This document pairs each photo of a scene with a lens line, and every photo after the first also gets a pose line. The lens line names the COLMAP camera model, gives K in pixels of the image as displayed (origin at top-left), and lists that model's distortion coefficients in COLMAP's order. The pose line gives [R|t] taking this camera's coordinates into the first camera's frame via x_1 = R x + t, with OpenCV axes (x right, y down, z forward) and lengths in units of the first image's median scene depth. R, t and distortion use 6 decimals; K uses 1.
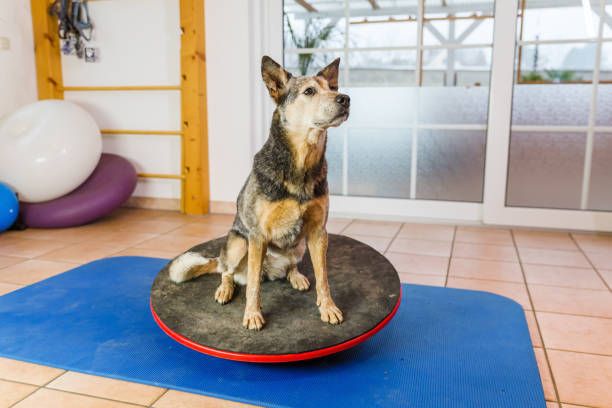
lens RADIAL K [[509.5, 0, 305.3], [0, 509.5, 205.0], [0, 0, 1]] dist [0.002614, -0.021511]
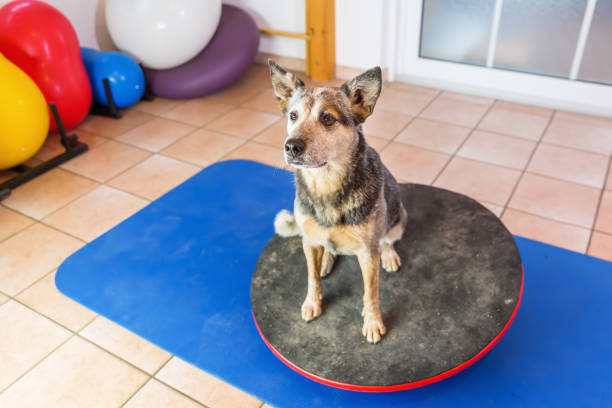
lens RADIAL K [[509.5, 0, 324.2], [0, 509.5, 199.3], [0, 0, 1]] dist [0.002614, -0.021511]
pose [[0.970594, 0.102358, -0.217878, 0.034357], [-0.007972, 0.918267, 0.395881, -0.316193], [0.240591, -0.382503, 0.892080, 0.187819]]
